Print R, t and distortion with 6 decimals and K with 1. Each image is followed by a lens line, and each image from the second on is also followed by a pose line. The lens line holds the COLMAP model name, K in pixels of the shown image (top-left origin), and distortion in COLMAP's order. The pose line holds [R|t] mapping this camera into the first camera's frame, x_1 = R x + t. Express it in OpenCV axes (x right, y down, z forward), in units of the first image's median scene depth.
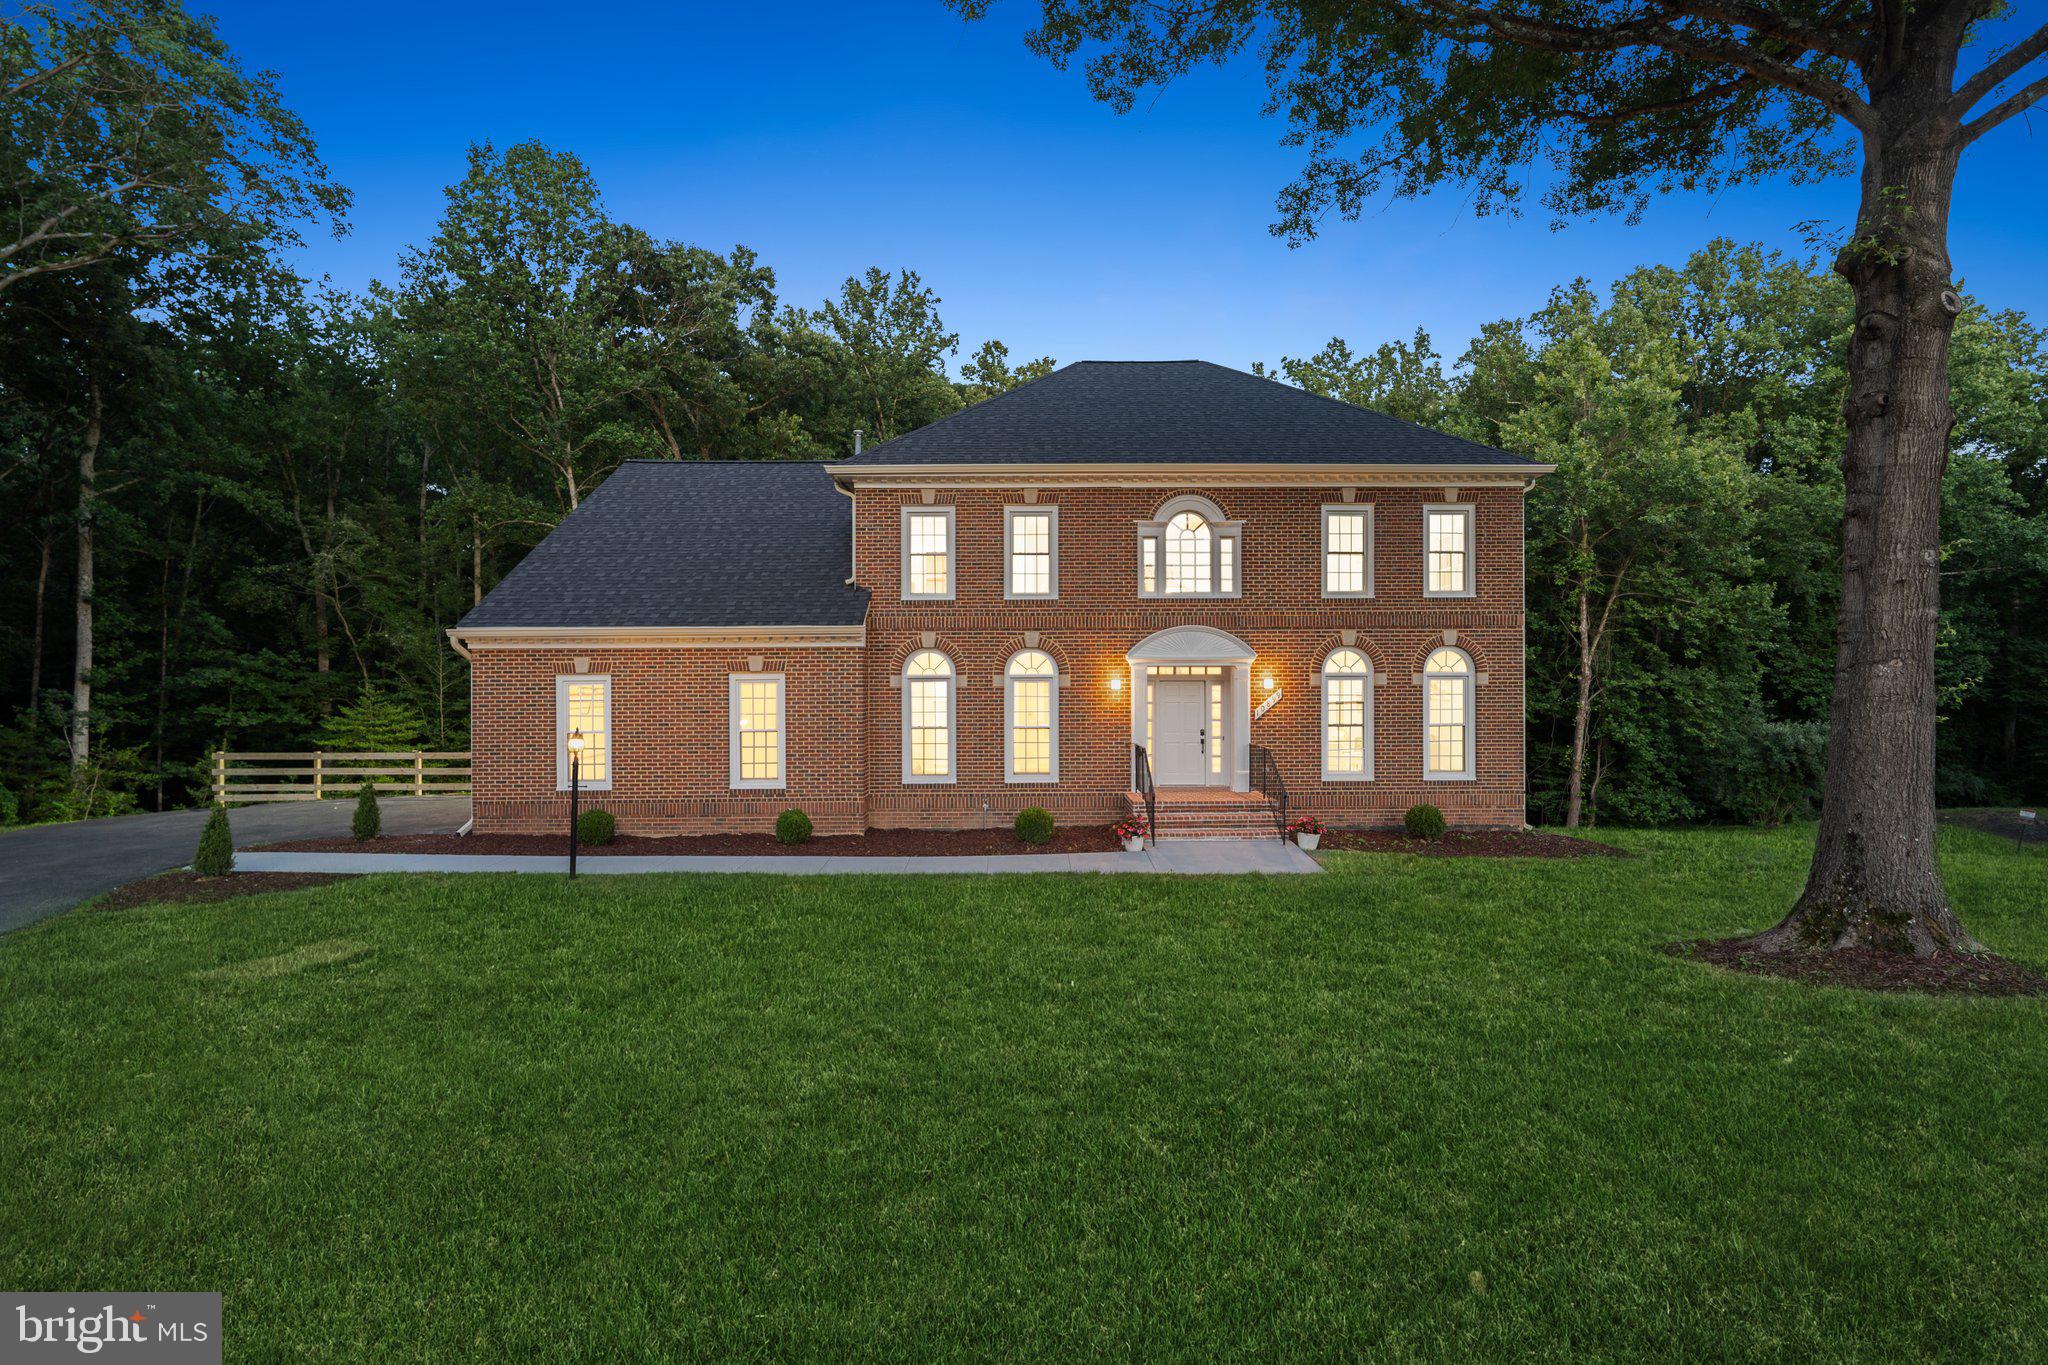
lens RADIAL K [[929.8, 0, 1026.0], [0, 929.8, 672.4], [0, 0, 1]] dist [-0.004931, 0.001055]
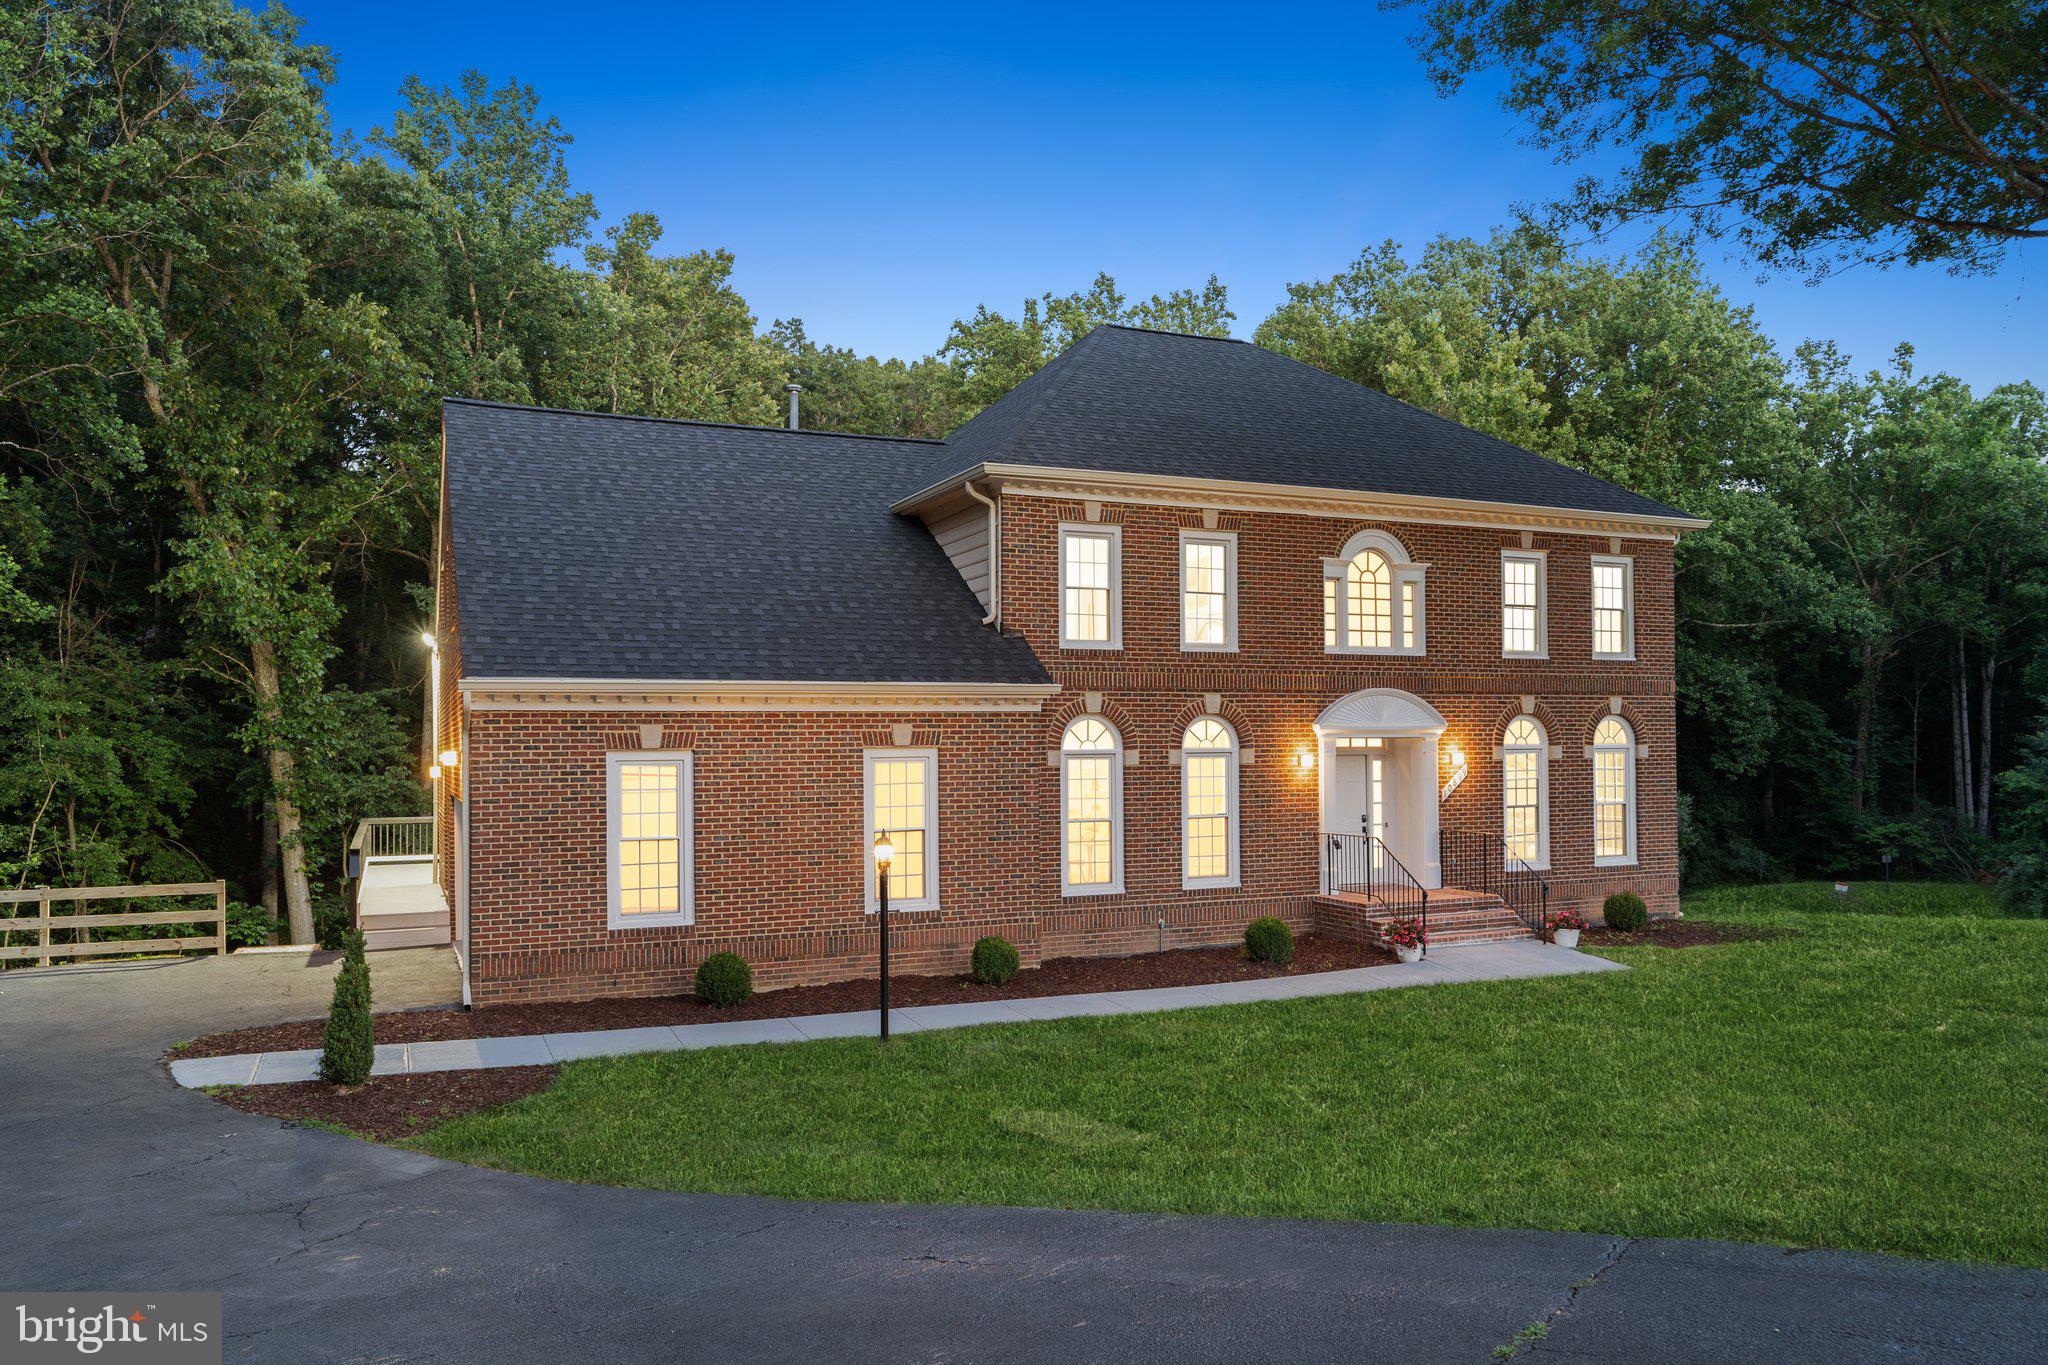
lens RADIAL K [[1471.5, 0, 1025.0], [0, 1471.5, 697.5], [0, 0, 1]] dist [-0.002044, 0.008128]
pose [[0.913579, 0.010637, 0.406523, -0.634842], [-0.001705, 0.999749, -0.022328, -0.012483], [-0.406658, 0.019706, 0.913368, -0.060102]]
